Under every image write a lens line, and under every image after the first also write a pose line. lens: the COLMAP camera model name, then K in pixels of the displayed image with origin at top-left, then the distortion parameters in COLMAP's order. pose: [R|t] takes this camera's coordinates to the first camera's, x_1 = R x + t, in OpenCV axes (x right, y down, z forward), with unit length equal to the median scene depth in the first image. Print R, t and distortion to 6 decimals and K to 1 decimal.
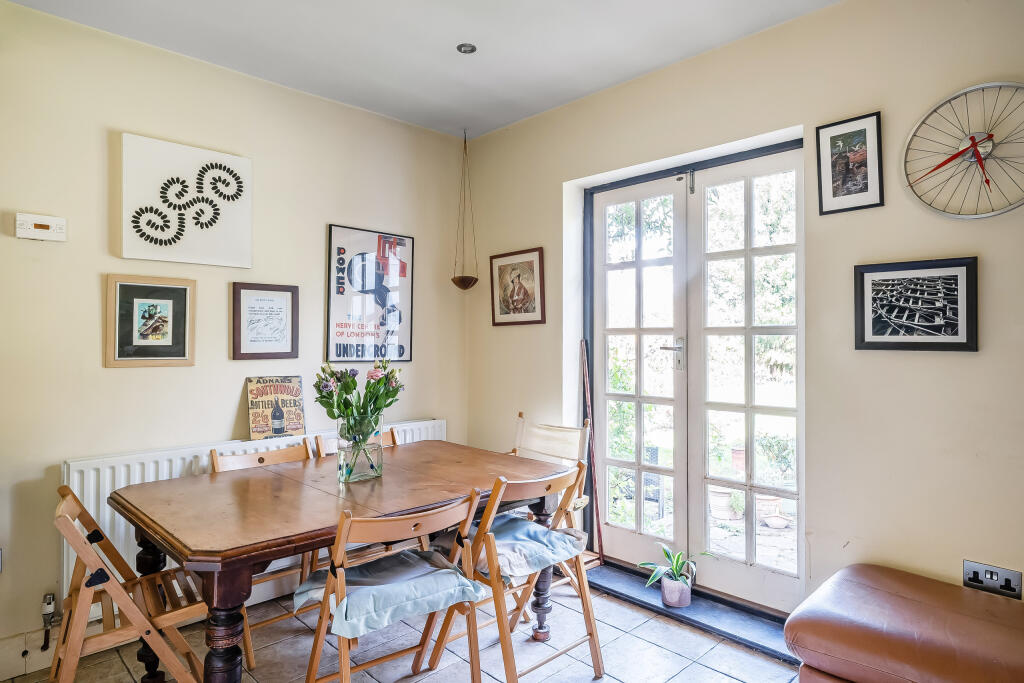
lens RADIAL K [[598.1, 0, 512.2], [0, 598.1, 334.5], [0, 0, 1]] dist [0.006396, 0.000717]
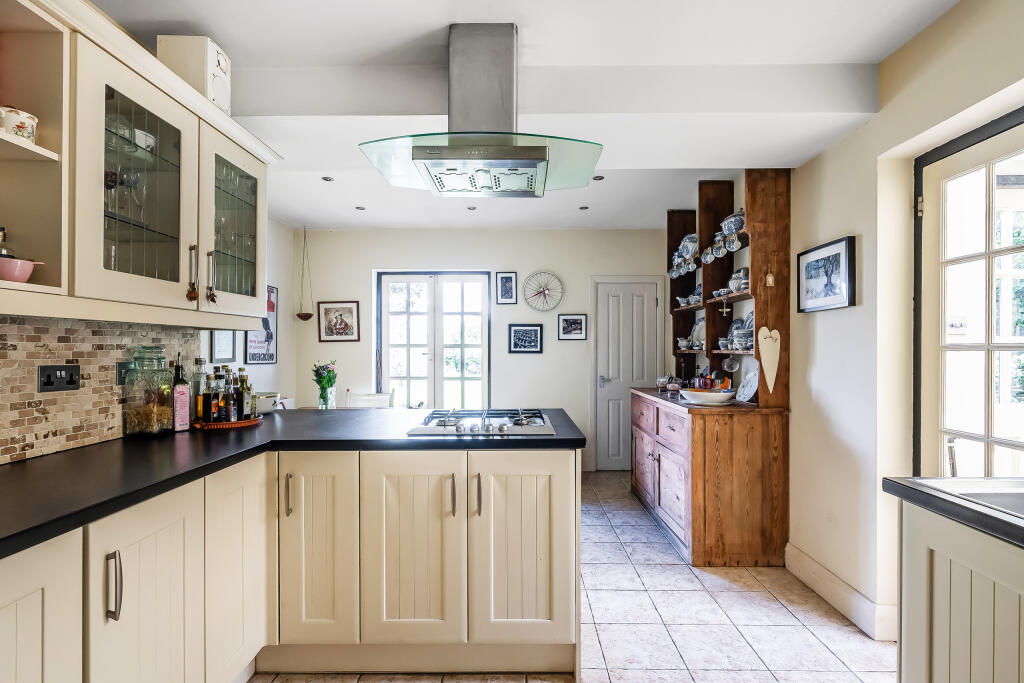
lens RADIAL K [[502.9, 0, 515.1], [0, 502.9, 348.5], [0, 0, 1]] dist [-0.004059, -0.000741]
pose [[0.701861, 0.000542, 0.712313, -0.845007], [-0.005295, 0.999976, 0.004456, -0.006491], [-0.712294, -0.006899, 0.701847, -0.533131]]
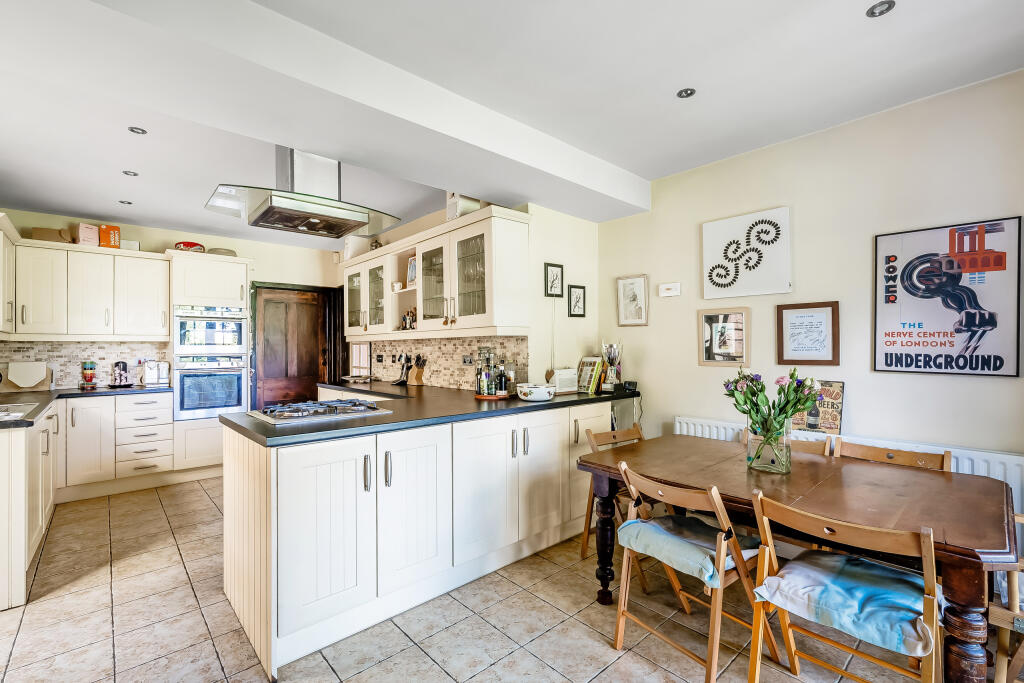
lens RADIAL K [[448.9, 0, 516.7], [0, 448.9, 343.8], [0, 0, 1]] dist [-0.007025, -0.000736]
pose [[-0.027305, -0.008338, -0.999592, 0.517918], [0.012528, 0.999884, -0.008682, -0.001405], [0.999549, -0.012760, -0.027197, 0.448277]]
